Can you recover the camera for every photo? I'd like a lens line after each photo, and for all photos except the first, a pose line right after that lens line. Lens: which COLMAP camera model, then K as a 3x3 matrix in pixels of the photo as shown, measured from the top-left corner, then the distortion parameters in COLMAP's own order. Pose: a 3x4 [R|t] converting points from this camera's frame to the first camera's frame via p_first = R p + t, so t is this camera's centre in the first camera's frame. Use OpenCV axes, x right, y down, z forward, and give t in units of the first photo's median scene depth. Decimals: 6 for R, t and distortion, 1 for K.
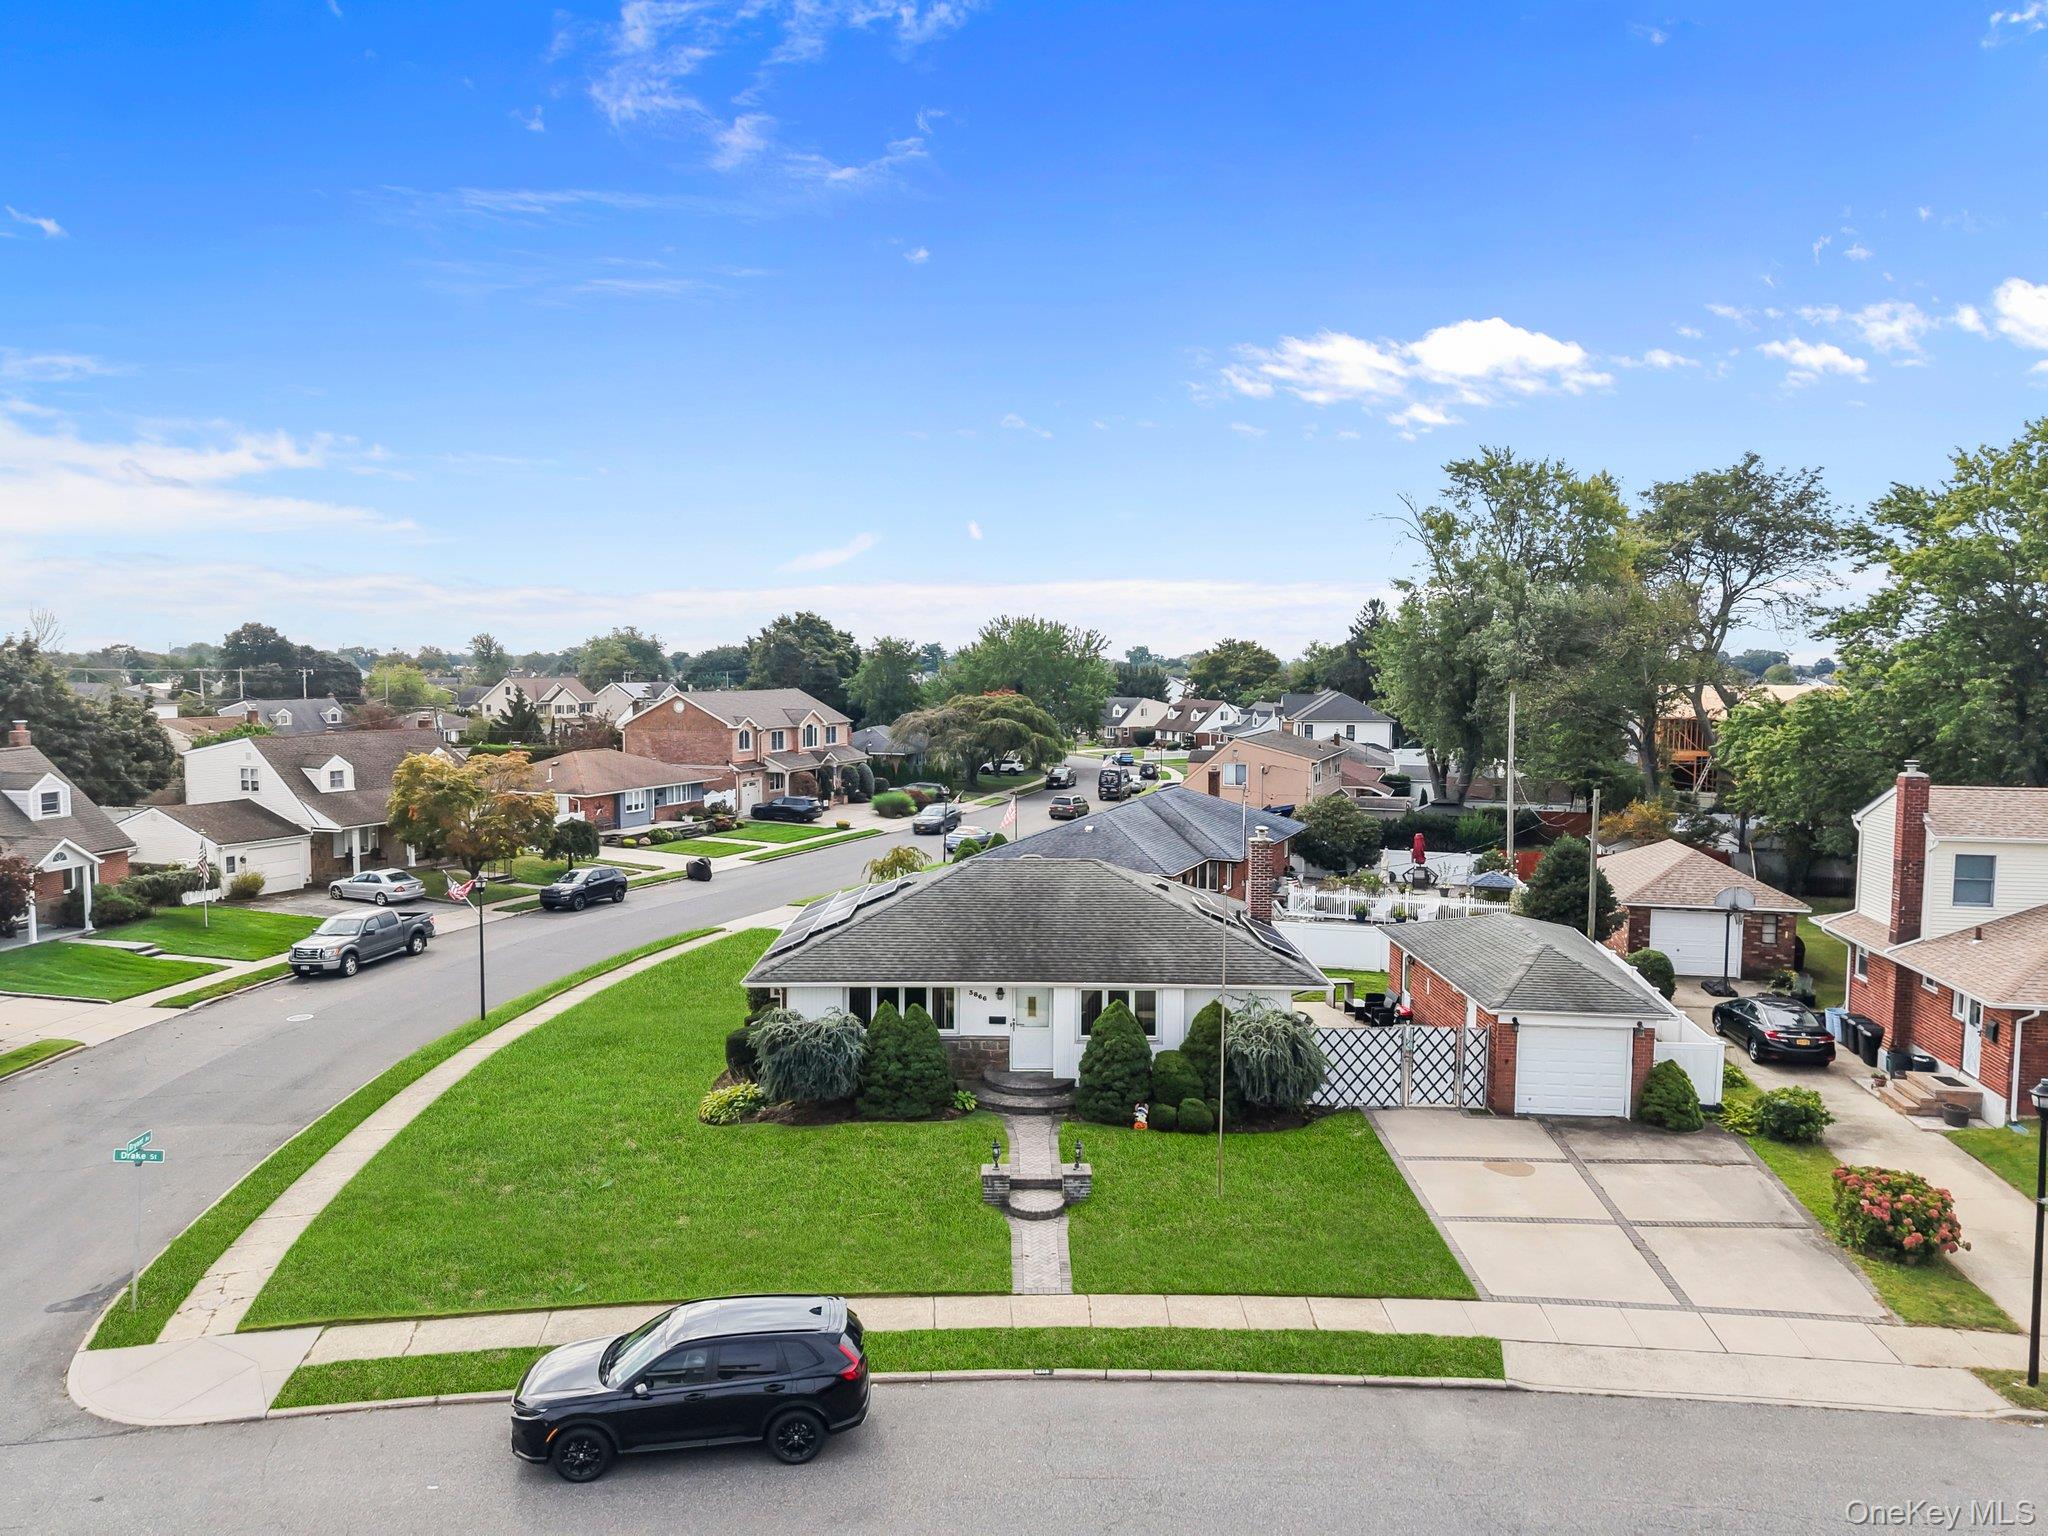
lens RADIAL K [[1374.4, 0, 1024.0], [0, 1374.4, 768.0], [0, 0, 1]] dist [0.025586, -0.022185]
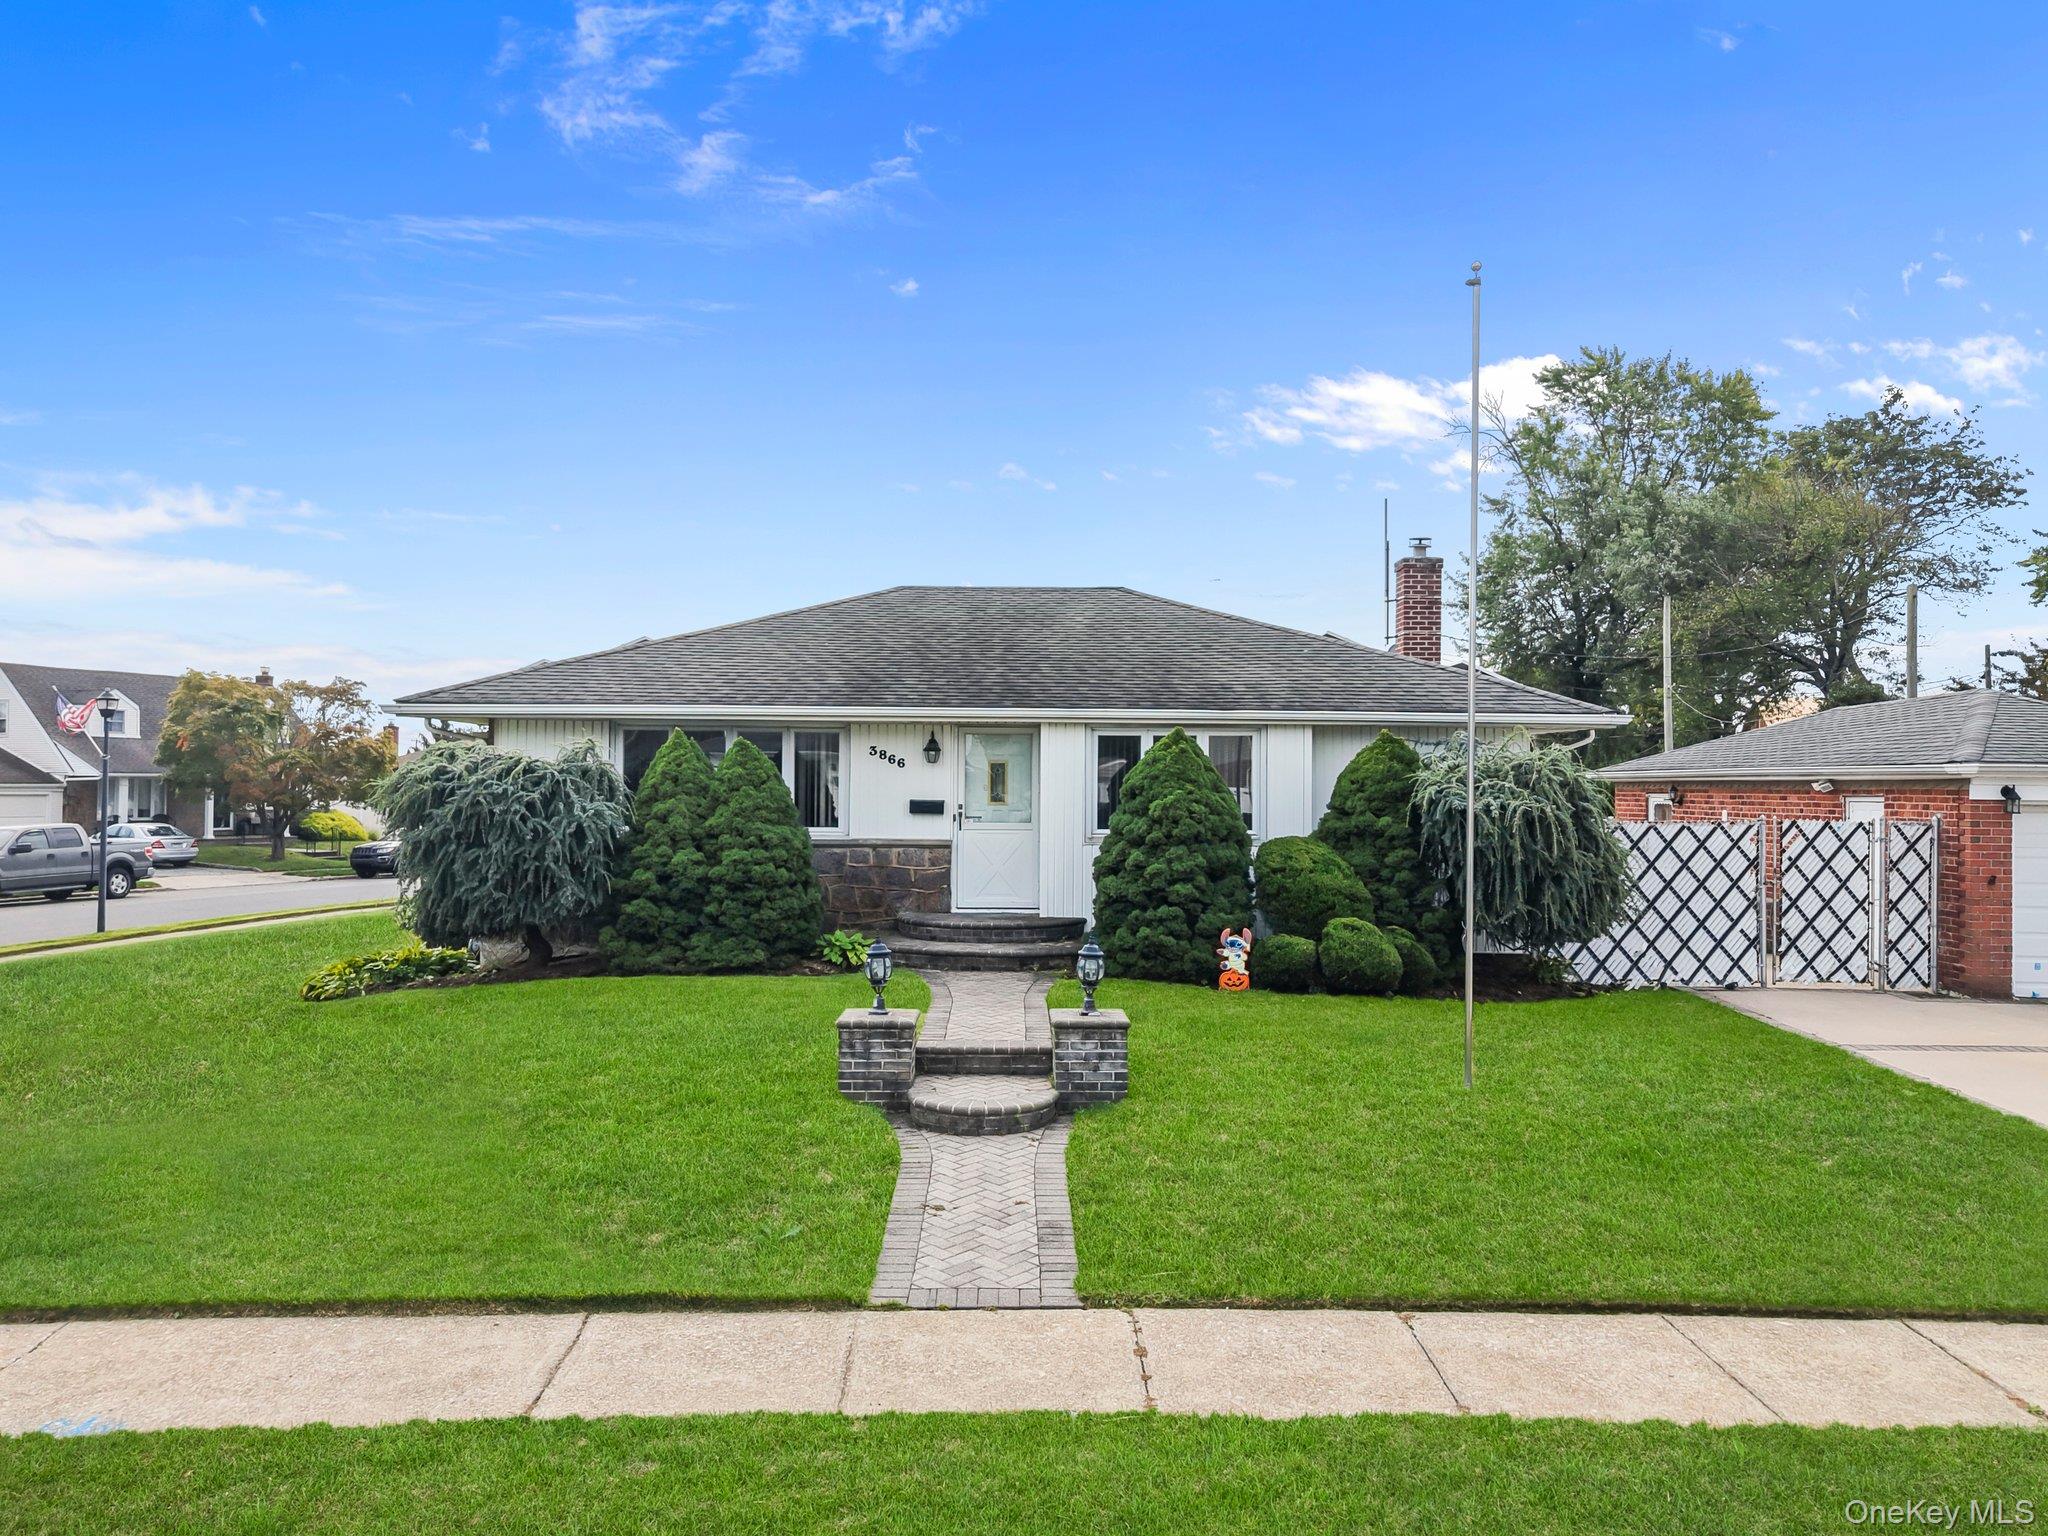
lens RADIAL K [[1374.4, 0, 1024.0], [0, 1374.4, 768.0], [0, 0, 1]] dist [0.025586, -0.022185]
pose [[0.999980, 0.000968, -0.006233, 0.018889], [-0.001543, 0.995675, -0.092887, 0.219231], [0.006116, 0.092894, 0.995657, 0.520442]]
